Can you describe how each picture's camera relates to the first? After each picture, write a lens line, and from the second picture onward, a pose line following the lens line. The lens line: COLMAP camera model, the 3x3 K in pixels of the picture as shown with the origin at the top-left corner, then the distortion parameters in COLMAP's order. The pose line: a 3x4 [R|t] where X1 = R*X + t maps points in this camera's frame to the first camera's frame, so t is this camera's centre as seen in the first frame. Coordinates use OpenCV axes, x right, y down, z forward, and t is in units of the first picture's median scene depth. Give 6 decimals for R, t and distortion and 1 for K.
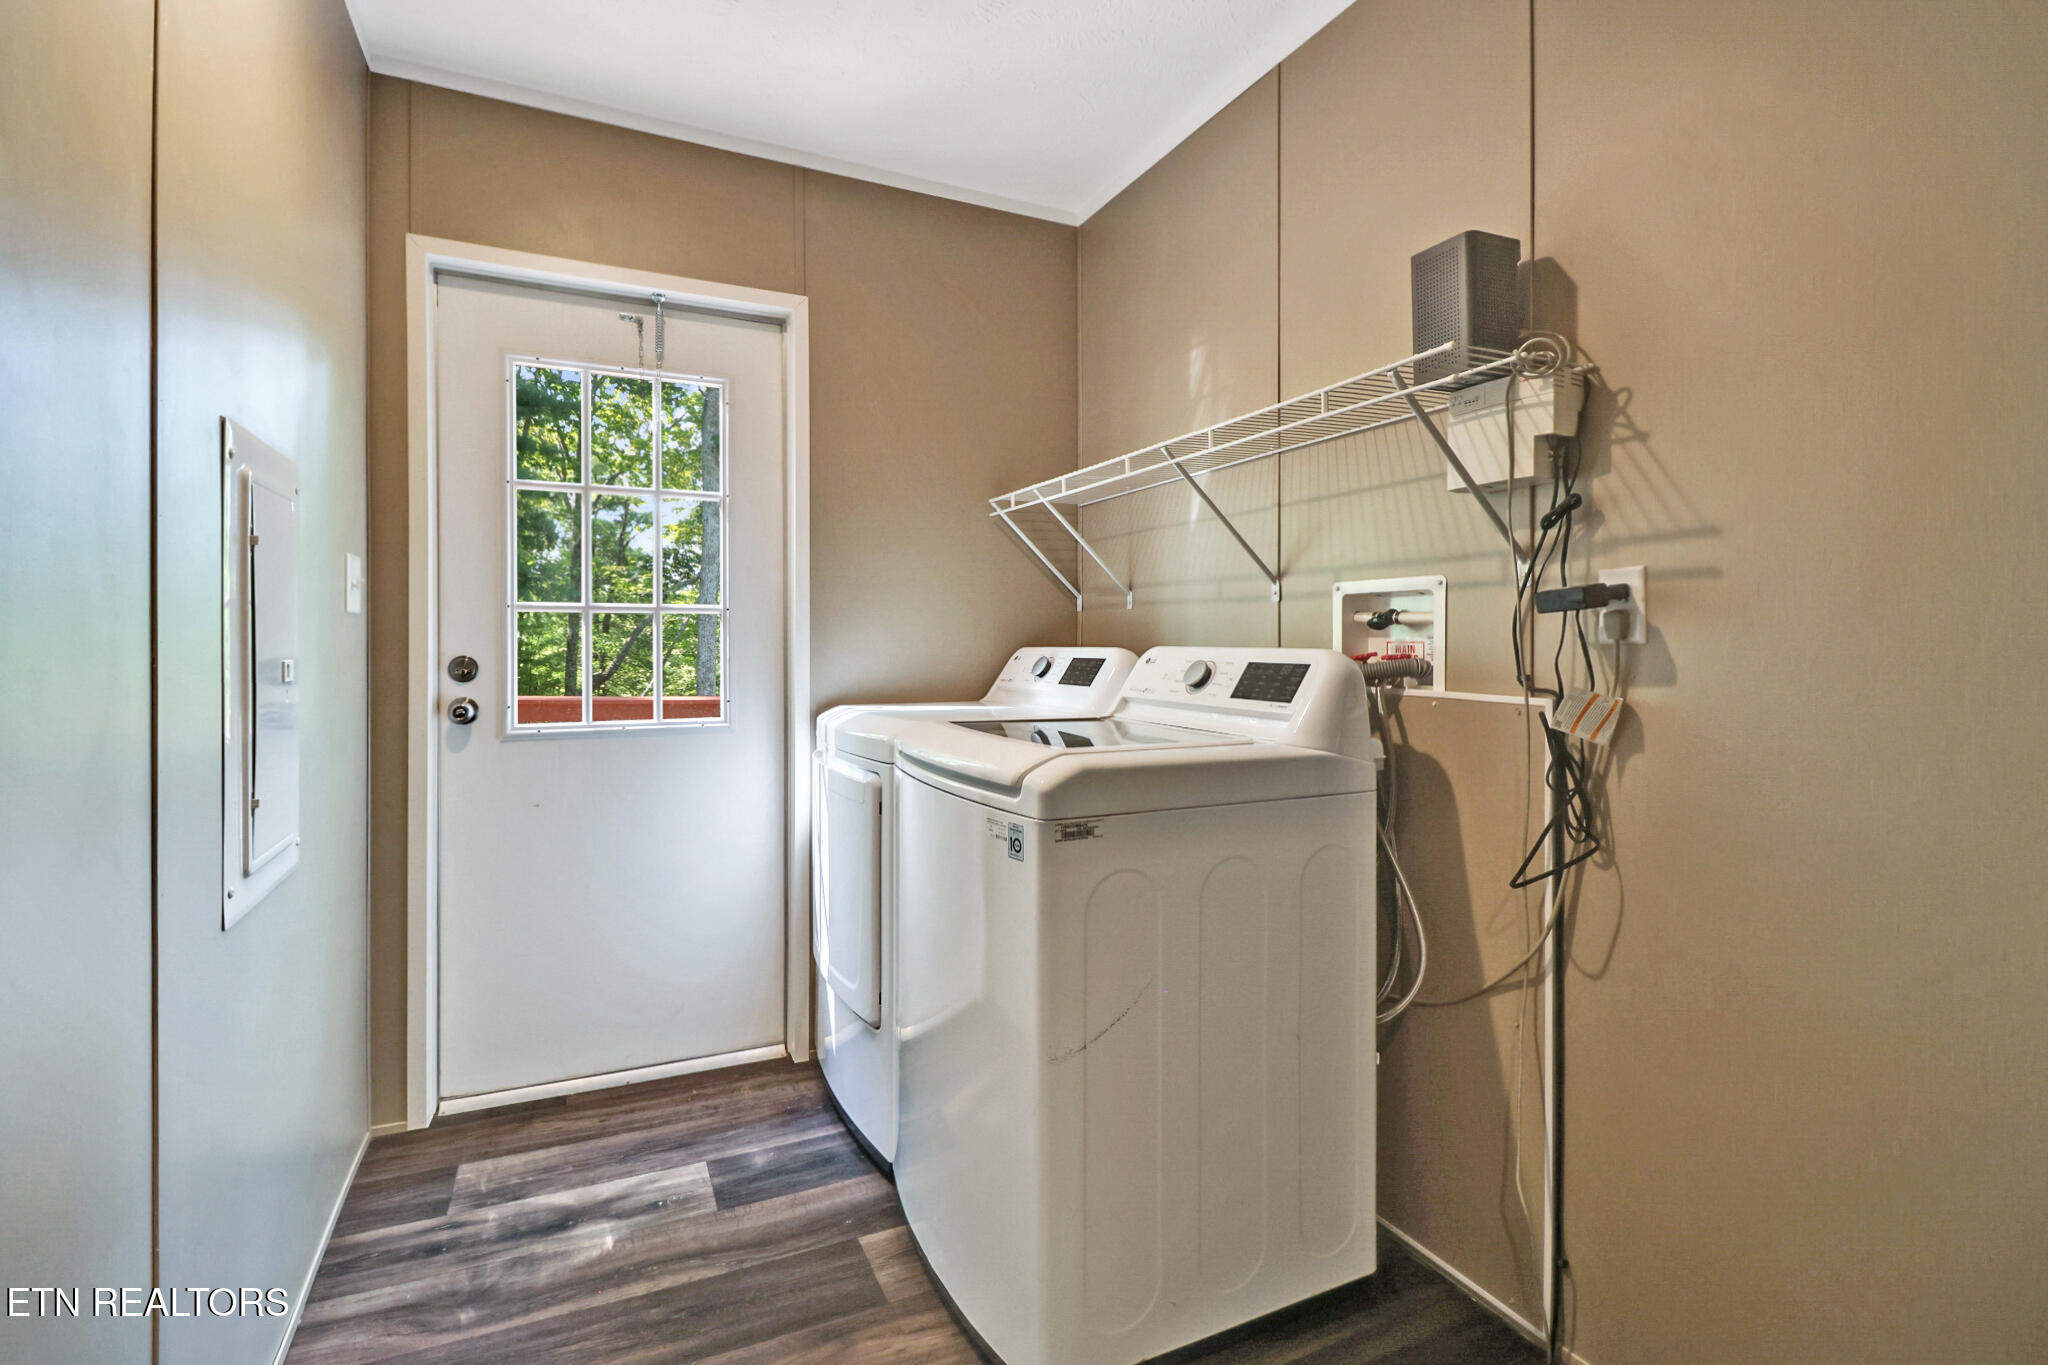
lens RADIAL K [[964.2, 0, 1020.8], [0, 964.2, 640.5], [0, 0, 1]] dist [-0.004608, 0.002232]
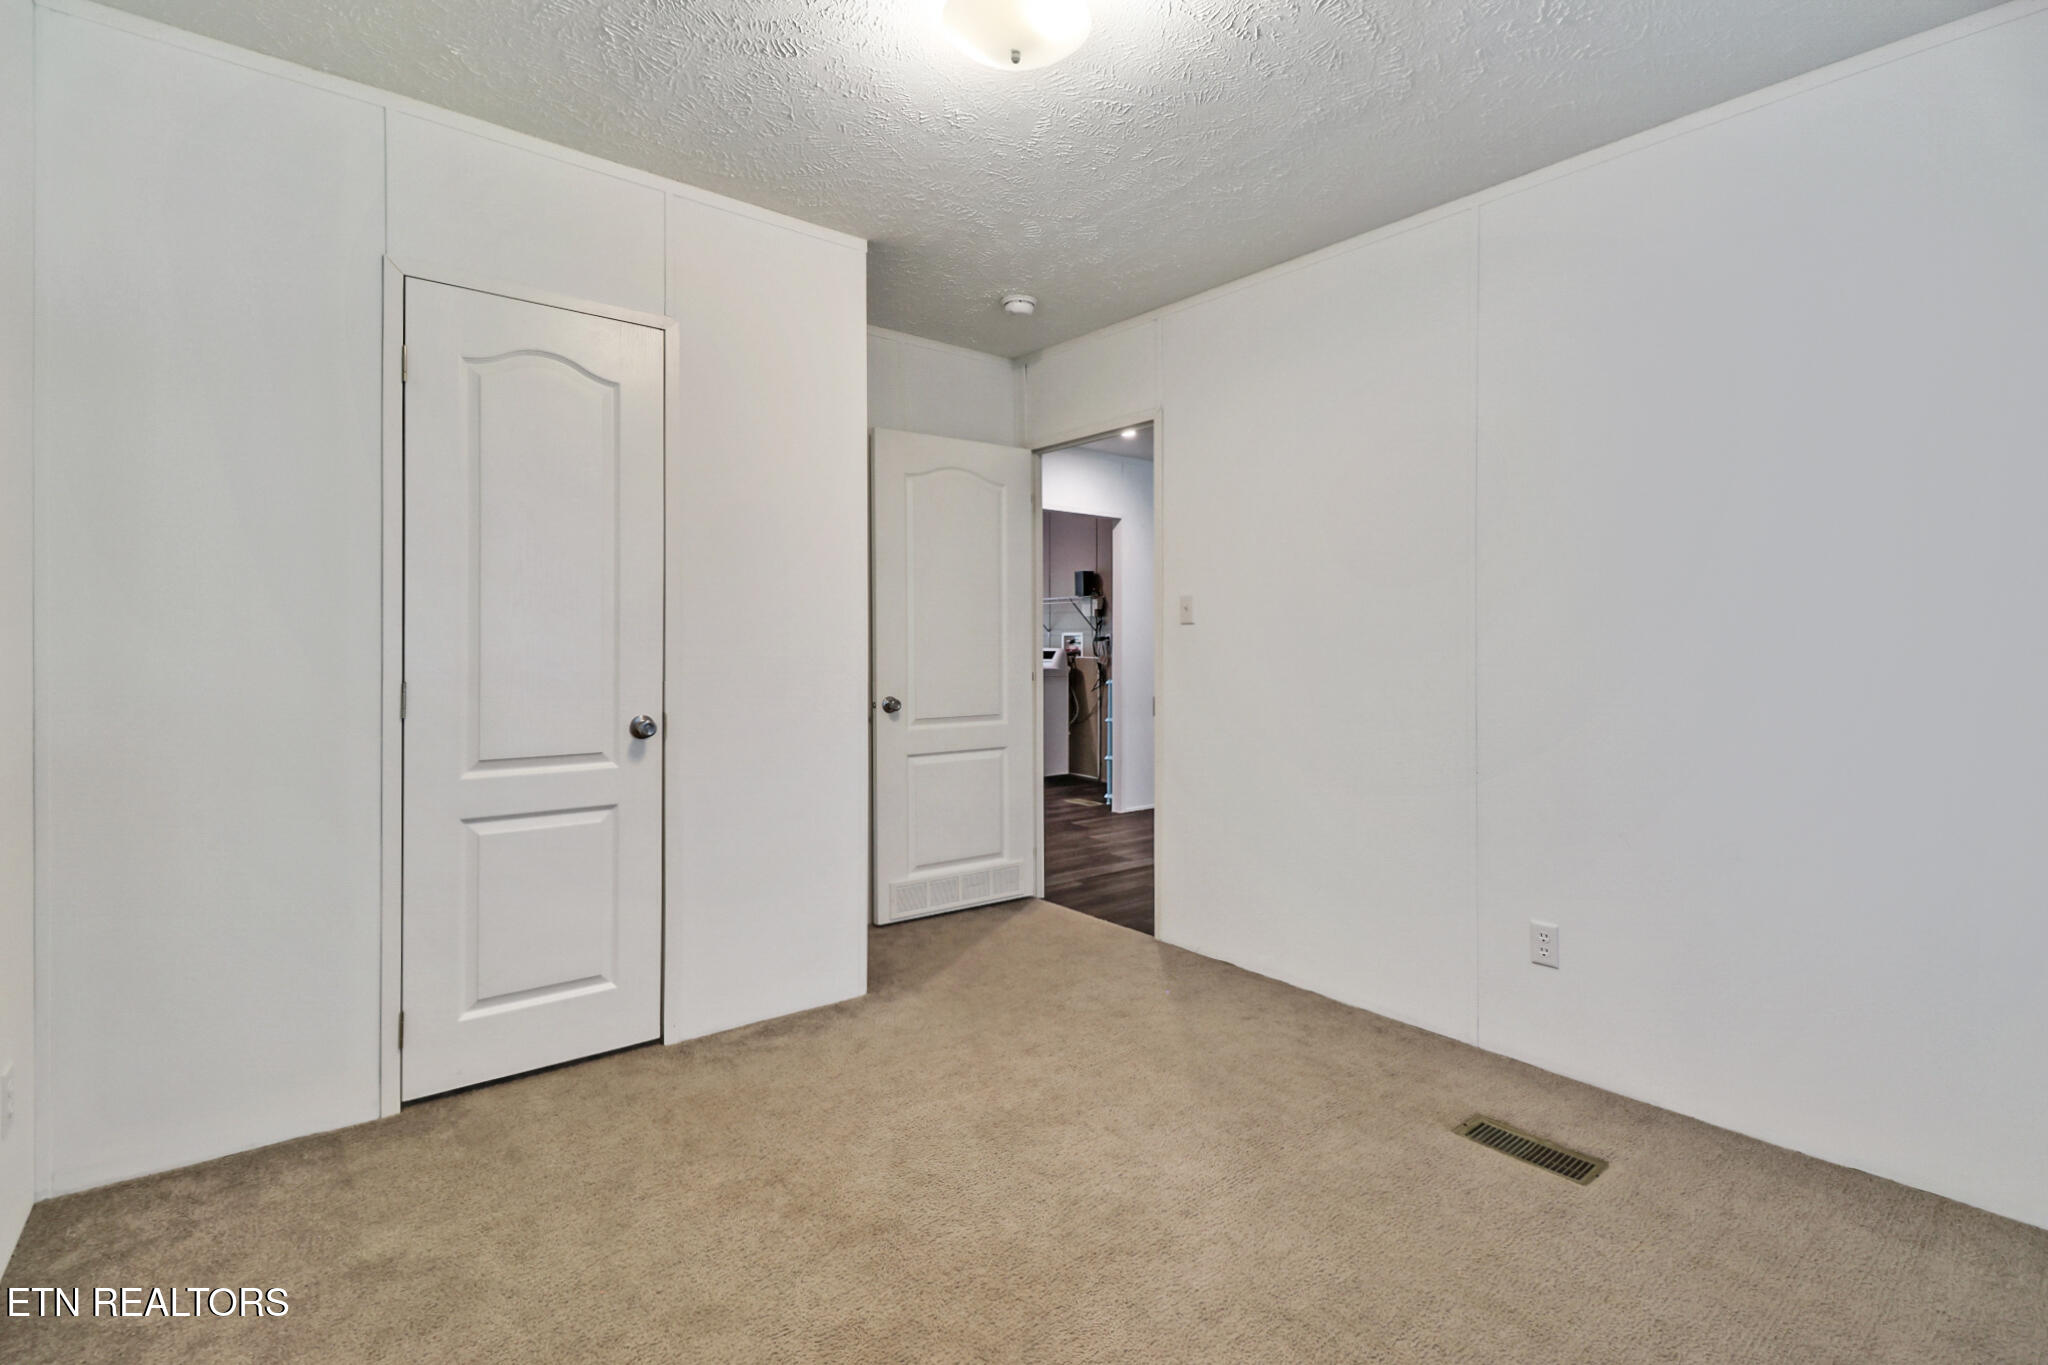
lens RADIAL K [[964.2, 0, 1026.8], [0, 964.2, 672.4], [0, 0, 1]] dist [-0.004608, 0.002232]
pose [[0.968747, -0.004277, 0.248014, -1.124459], [-0.001983, 0.999686, 0.024985, 0.011793], [-0.248043, -0.024696, 0.968434, -3.937469]]
